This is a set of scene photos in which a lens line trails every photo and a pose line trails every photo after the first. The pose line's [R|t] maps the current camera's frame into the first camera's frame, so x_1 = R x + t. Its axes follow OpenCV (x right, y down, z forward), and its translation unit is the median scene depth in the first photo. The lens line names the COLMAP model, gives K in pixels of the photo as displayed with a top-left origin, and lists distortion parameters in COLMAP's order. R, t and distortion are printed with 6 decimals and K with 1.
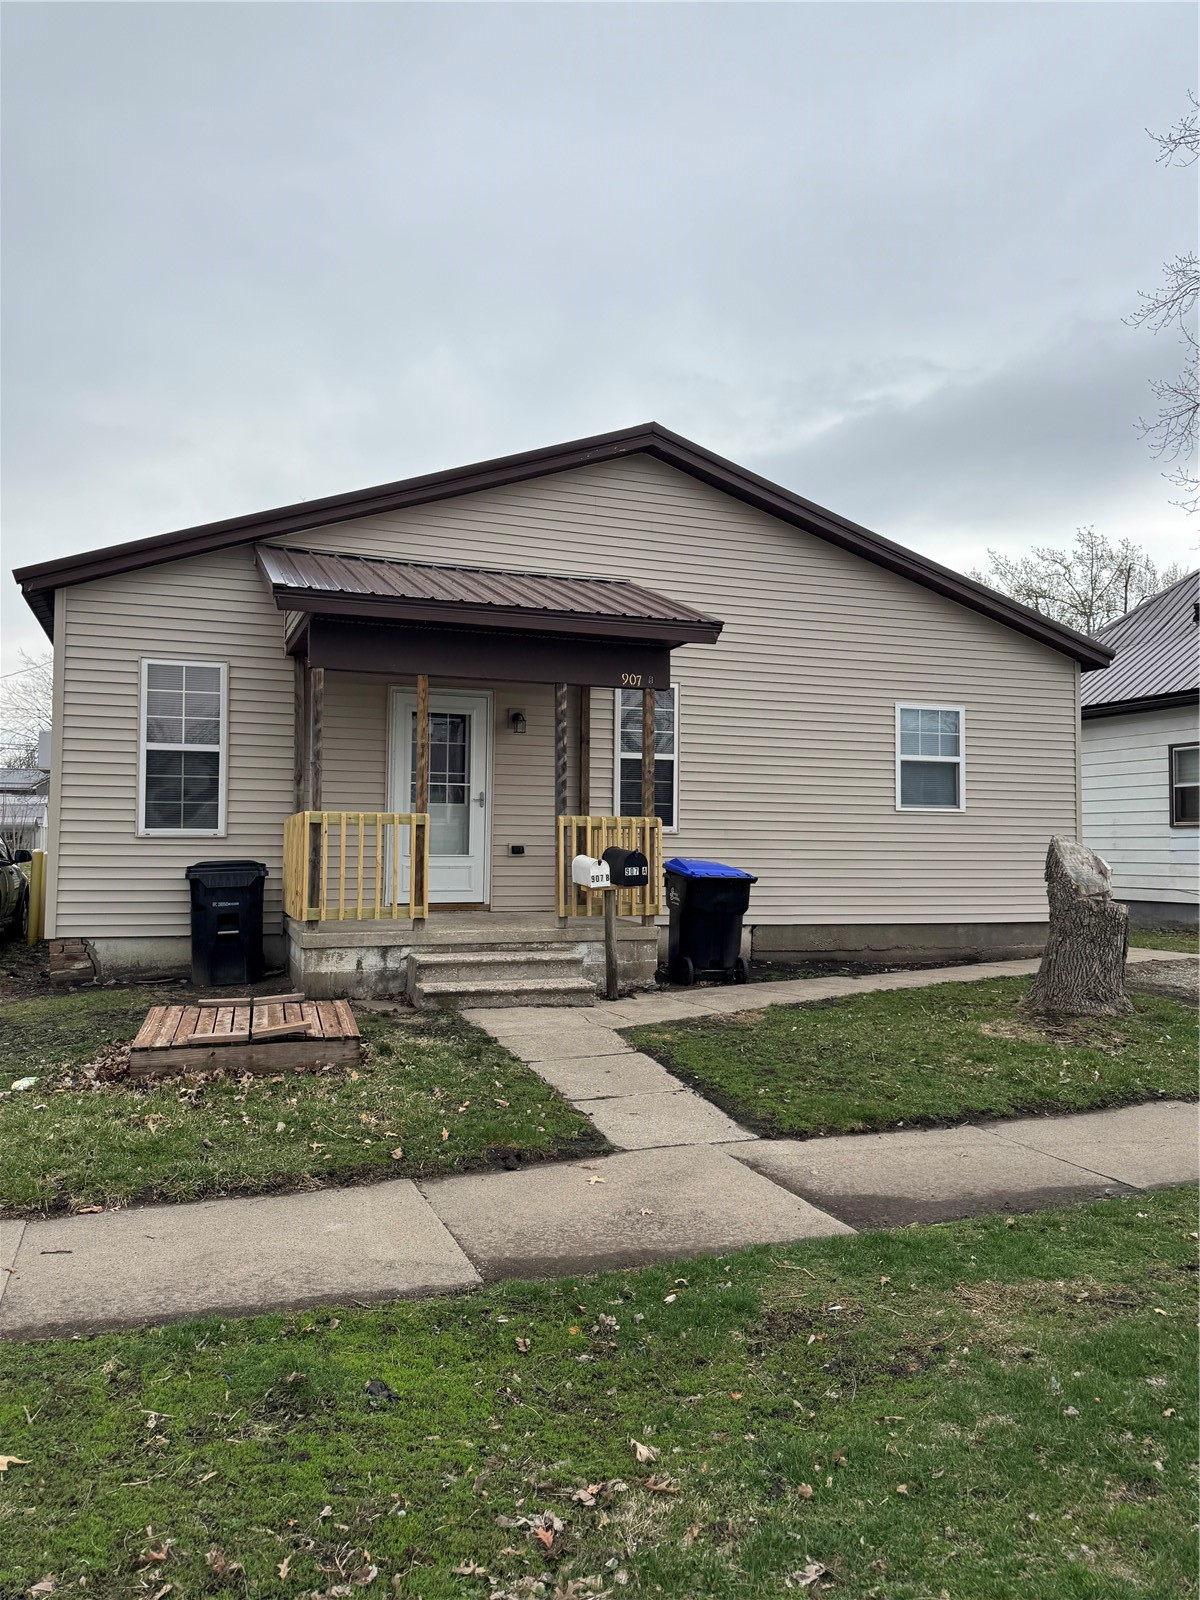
lens RADIAL K [[1165.1, 0, 597.1], [0, 1165.1, 801.7], [0, 0, 1]] dist [0.164594, -0.298499]
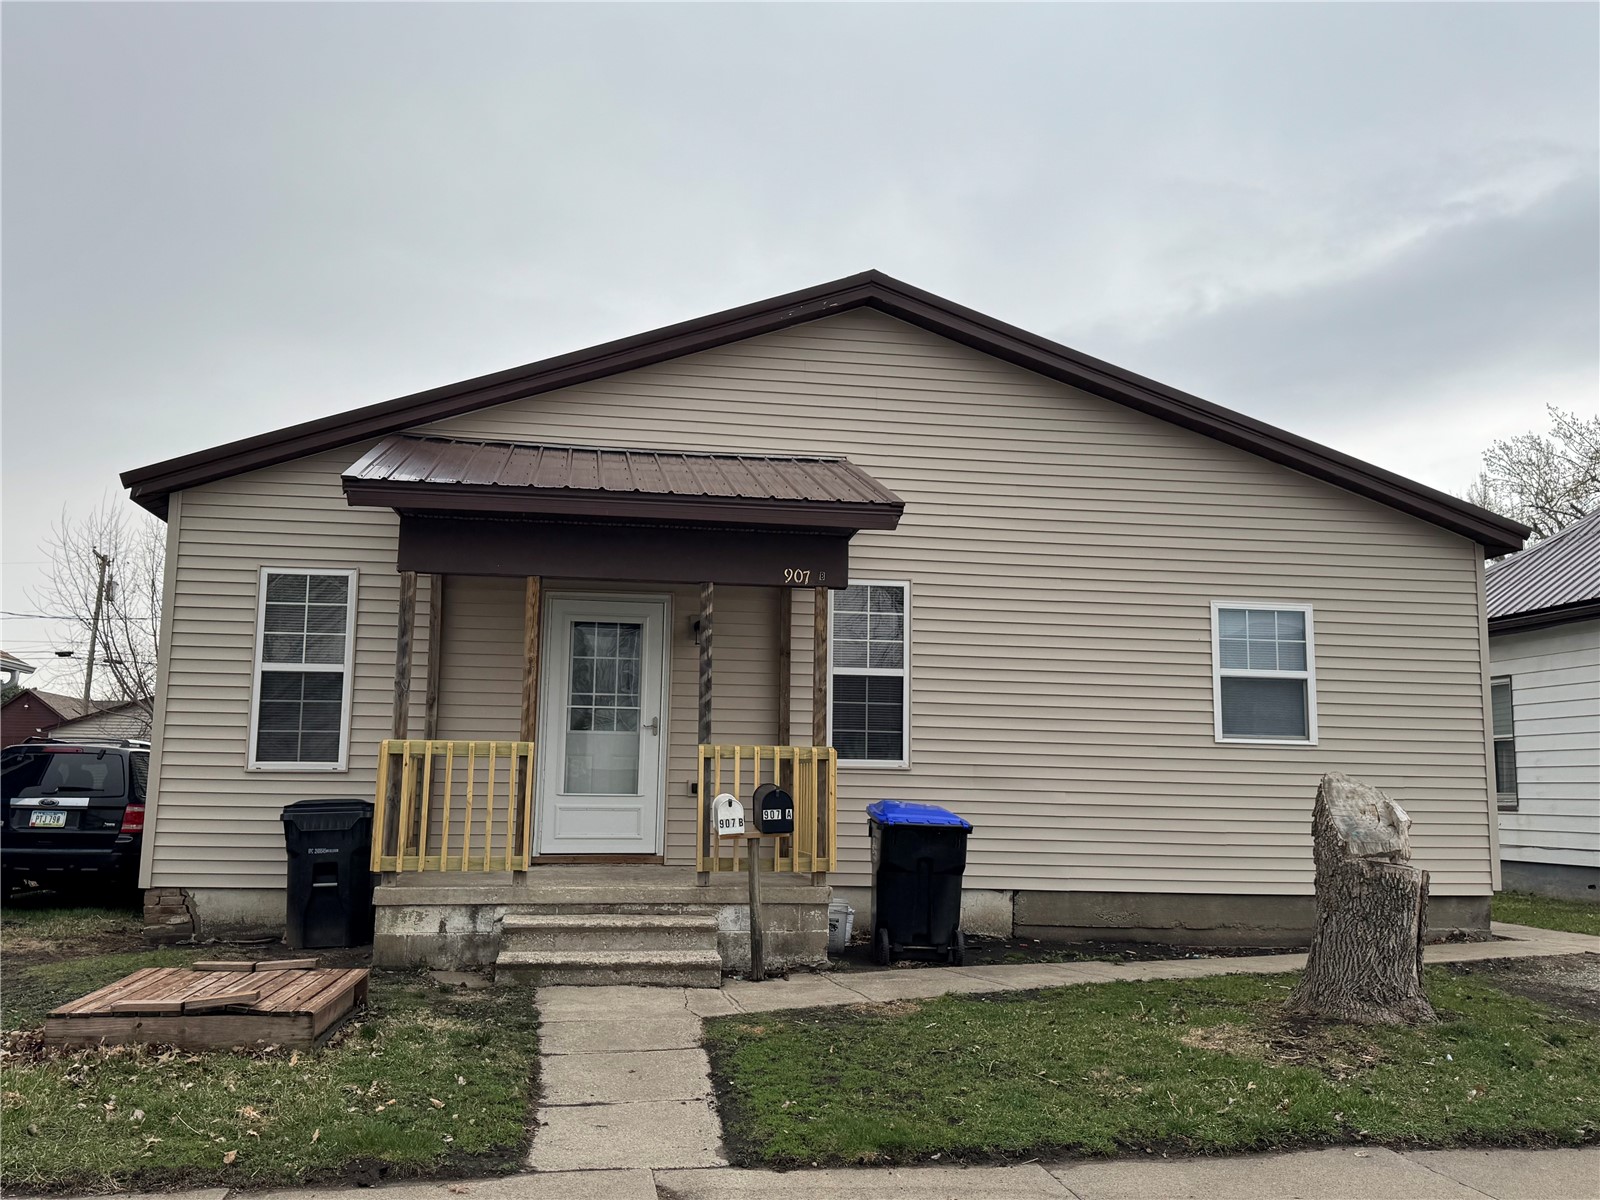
lens RADIAL K [[1418.7, 0, 805.5], [0, 1418.7, 598.5], [0, 0, 1]] dist [0.161975, -0.308637]
pose [[0.978790, -0.020167, -0.203872, 0.236363], [0.000191, 0.995233, -0.097530, 0.007154], [0.204867, 0.095422, 0.974127, 0.041233]]
